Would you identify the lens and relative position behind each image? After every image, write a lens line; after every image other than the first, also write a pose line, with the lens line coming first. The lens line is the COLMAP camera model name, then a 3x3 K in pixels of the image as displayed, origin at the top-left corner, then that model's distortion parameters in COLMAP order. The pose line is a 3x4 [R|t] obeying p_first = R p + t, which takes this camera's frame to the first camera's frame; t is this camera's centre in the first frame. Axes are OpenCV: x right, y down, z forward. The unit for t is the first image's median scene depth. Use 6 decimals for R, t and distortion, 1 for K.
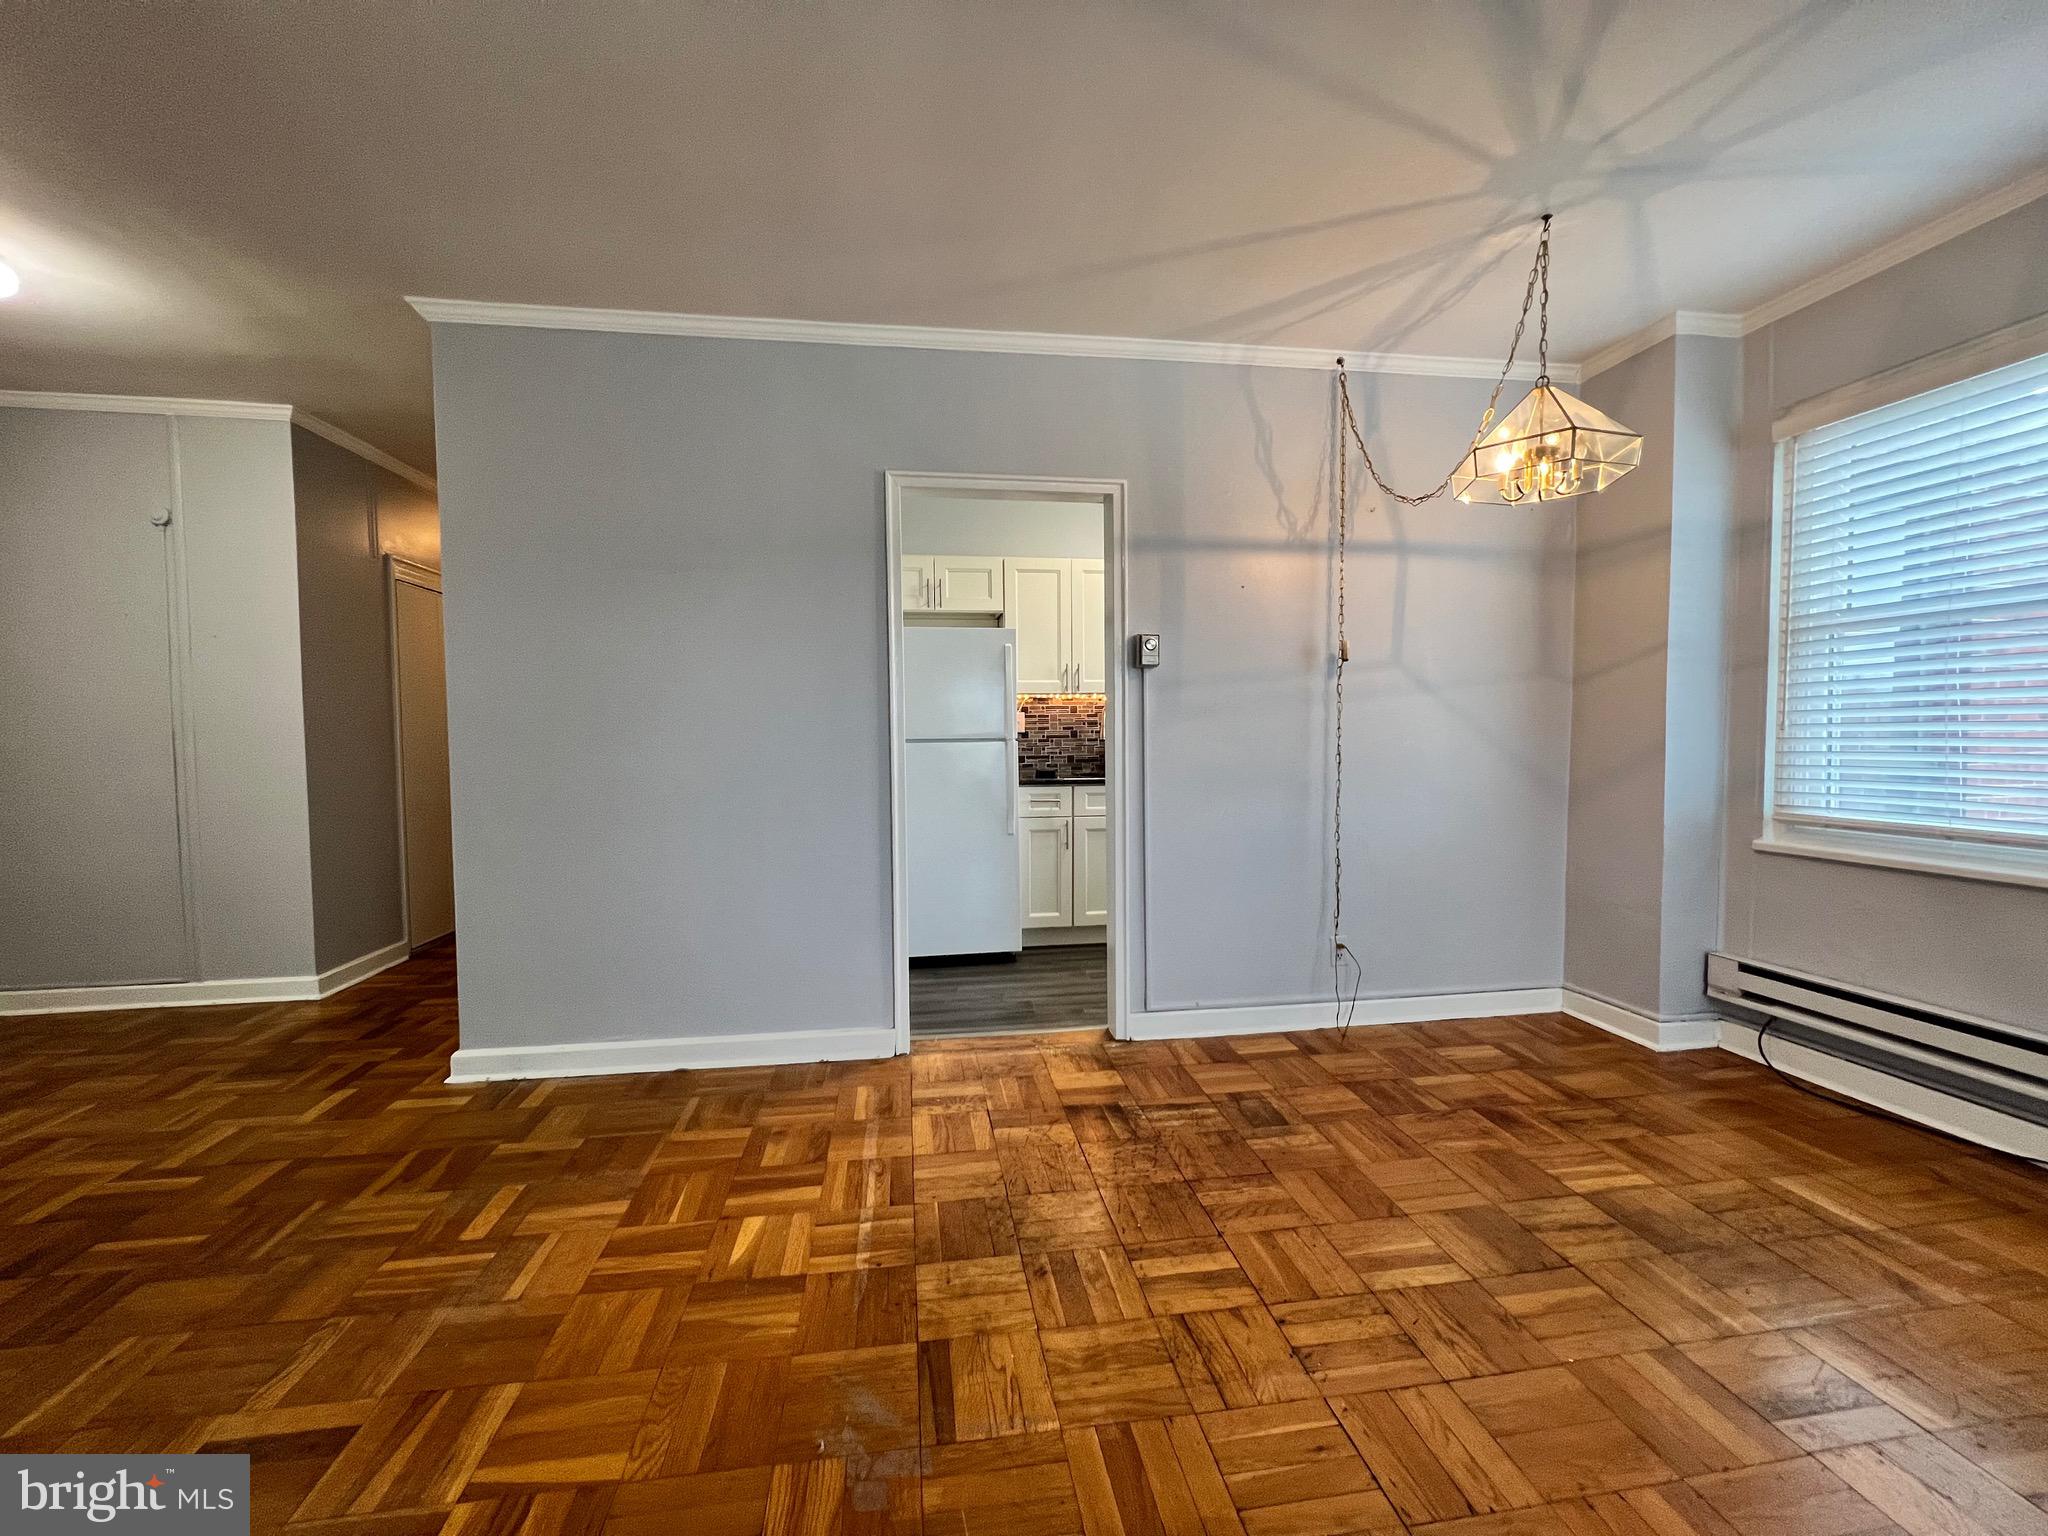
lens RADIAL K [[817.5, 0, 1016.0], [0, 817.5, 765.5], [0, 0, 1]] dist [0.001269, 0.000272]
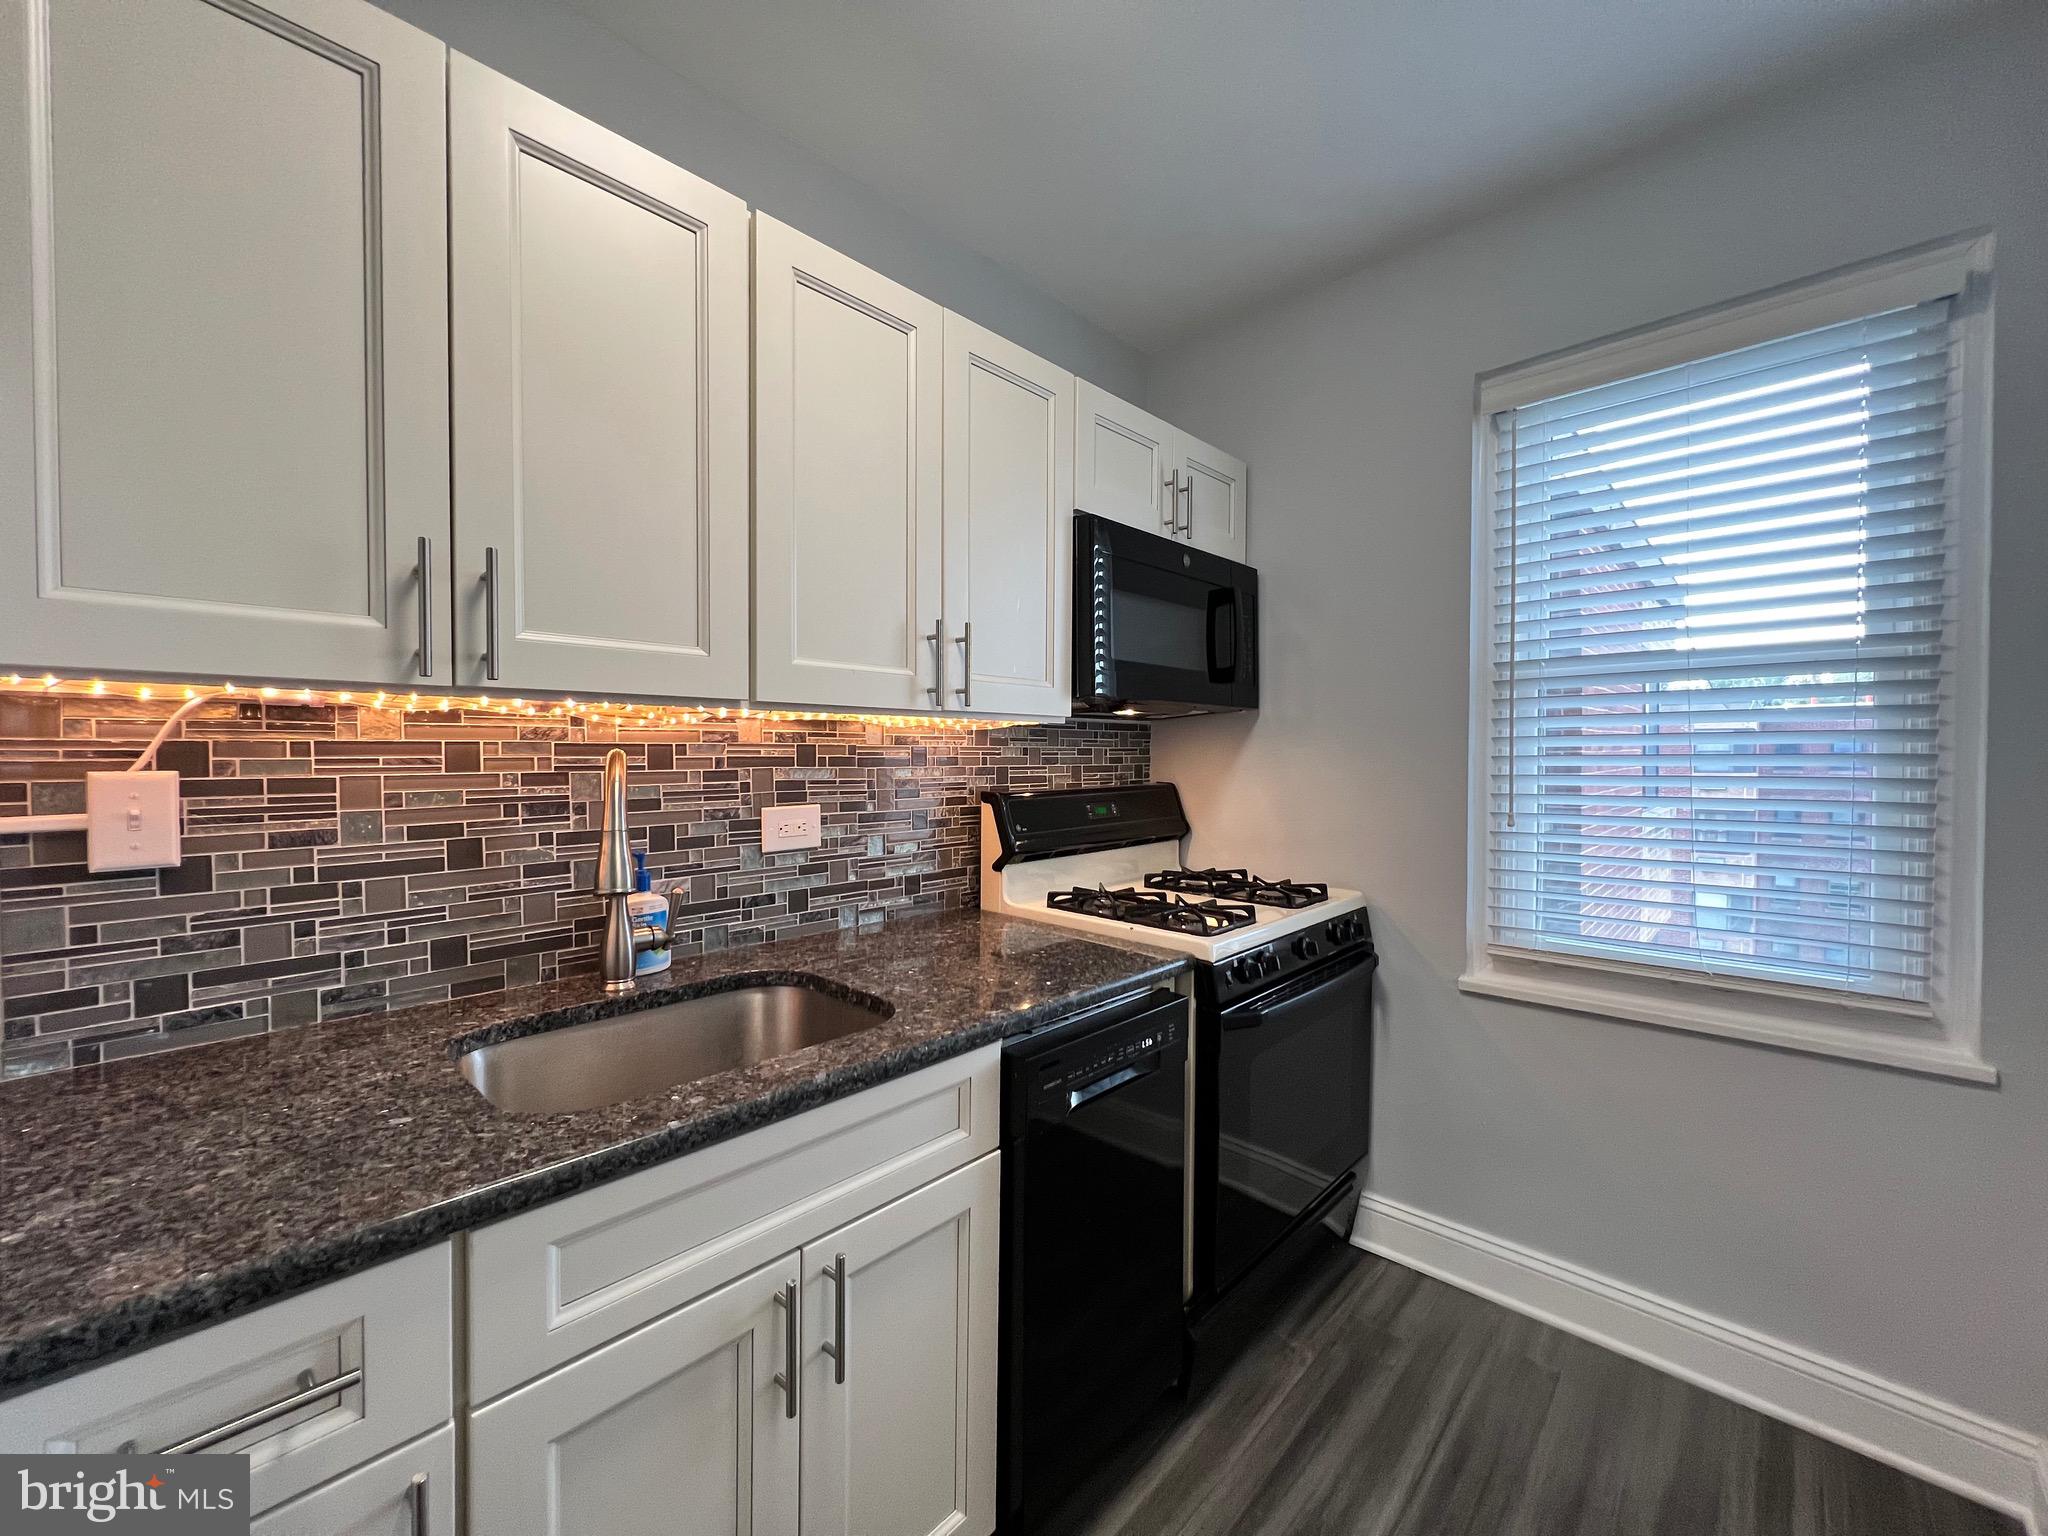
lens RADIAL K [[817.5, 0, 1016.0], [0, 817.5, 765.5], [0, 0, 1]] dist [0.001269, 0.000272]
pose [[0.785346, -0.000246, 0.619057, 0.051946], [0.018792, 0.999549, -0.023443, -0.061121], [-0.618771, 0.030044, 0.784996, 0.751586]]
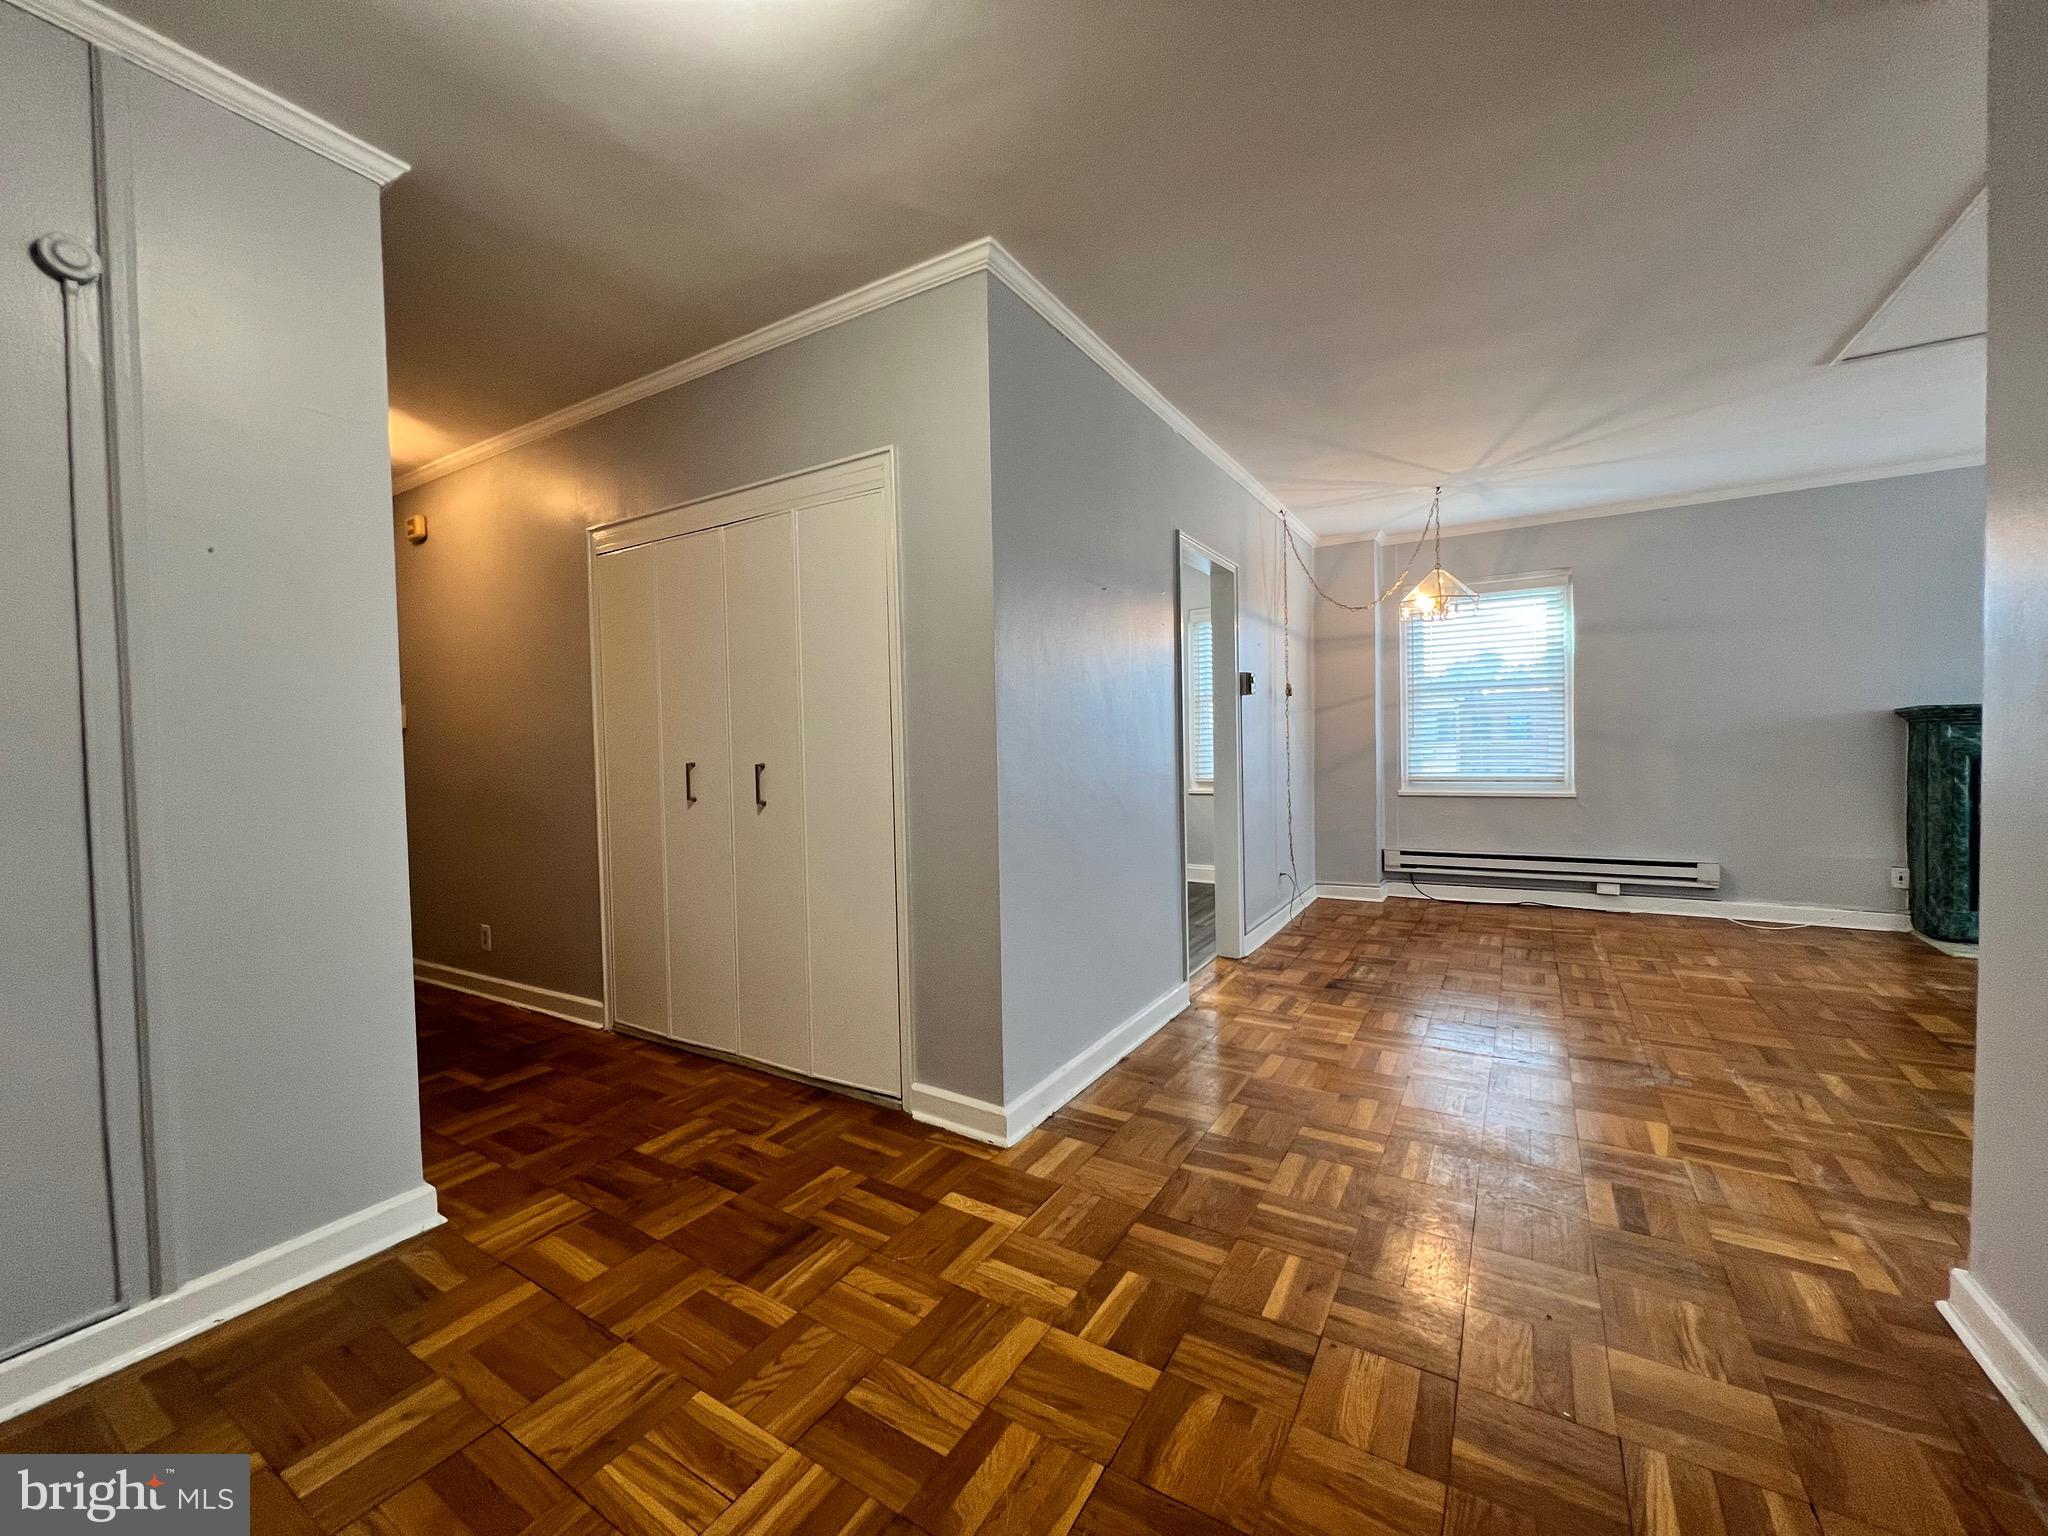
lens RADIAL K [[817.5, 0, 1016.0], [0, 817.5, 765.5], [0, 0, 1]] dist [0.001269, 0.000272]
pose [[0.637940, -0.024095, 0.769709, -1.337140], [0.049816, 0.998708, -0.010025, -0.000269], [-0.768473, 0.044739, 0.638316, 0.432573]]
